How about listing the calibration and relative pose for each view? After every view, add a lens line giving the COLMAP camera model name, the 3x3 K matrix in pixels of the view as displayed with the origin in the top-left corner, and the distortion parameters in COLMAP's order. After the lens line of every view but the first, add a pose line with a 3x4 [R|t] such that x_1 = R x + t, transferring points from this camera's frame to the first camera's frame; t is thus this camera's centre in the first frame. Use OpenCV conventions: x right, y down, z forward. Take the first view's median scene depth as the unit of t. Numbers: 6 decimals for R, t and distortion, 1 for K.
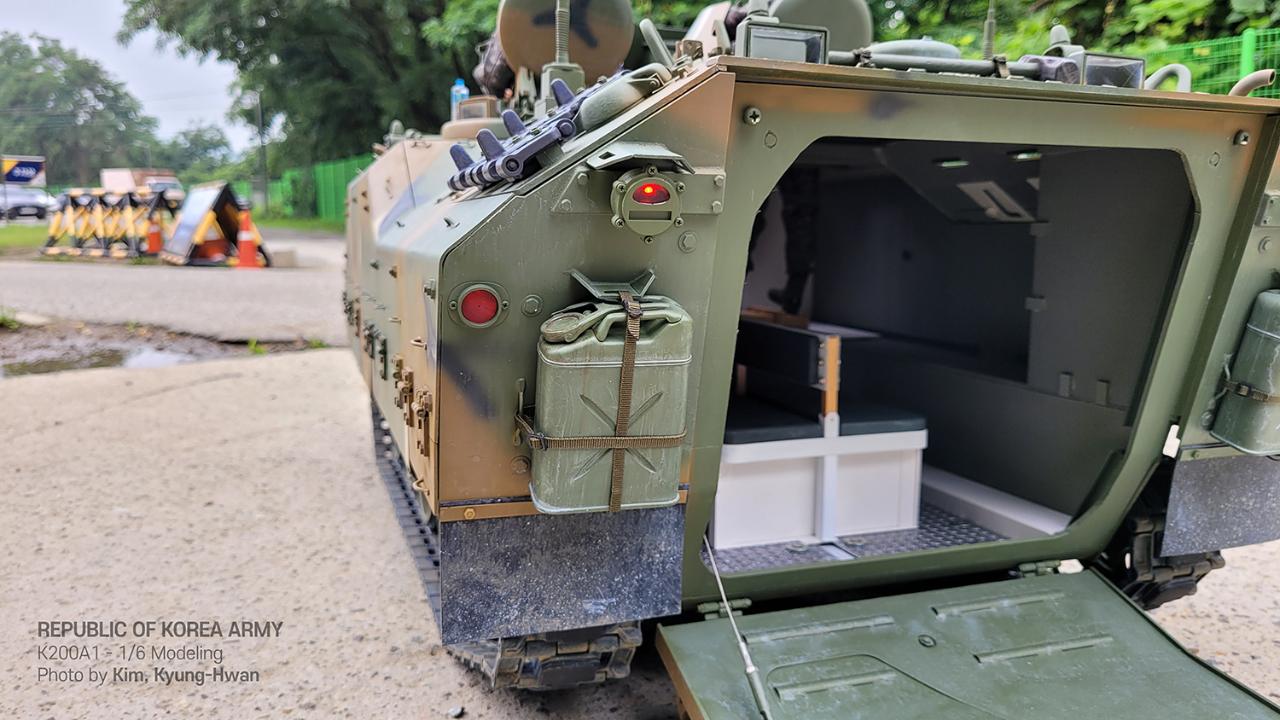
lens RADIAL K [[985.5, 0, 640.0], [0, 985.5, 360.0], [0, 0, 1]] dist [-0.003216, -0.000214]
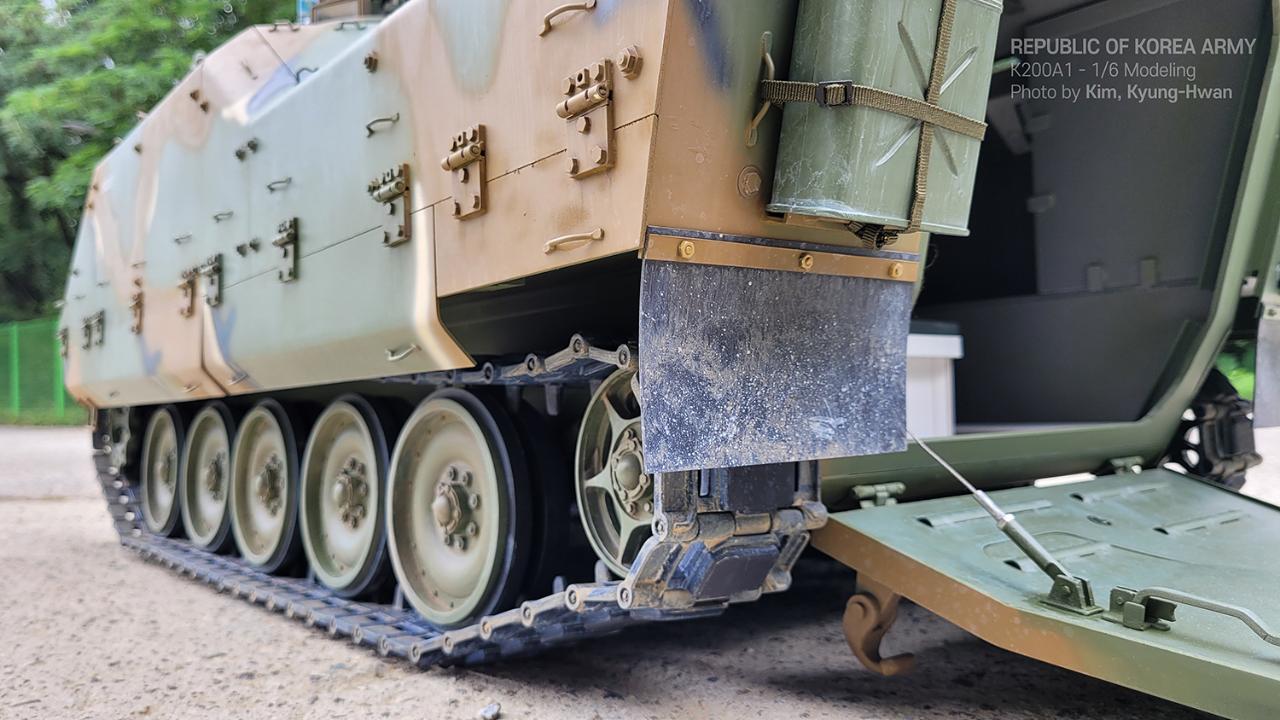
lens RADIAL K [[999.6, 0, 636.8], [0, 999.6, 368.5], [0, 0, 1]] dist [-0.003042, -0.004957]
pose [[0.942027, -0.018516, 0.335026, -0.389763], [0.073888, 0.985414, -0.153298, 0.304175], [-0.327301, 0.169166, 0.929654, 0.404125]]
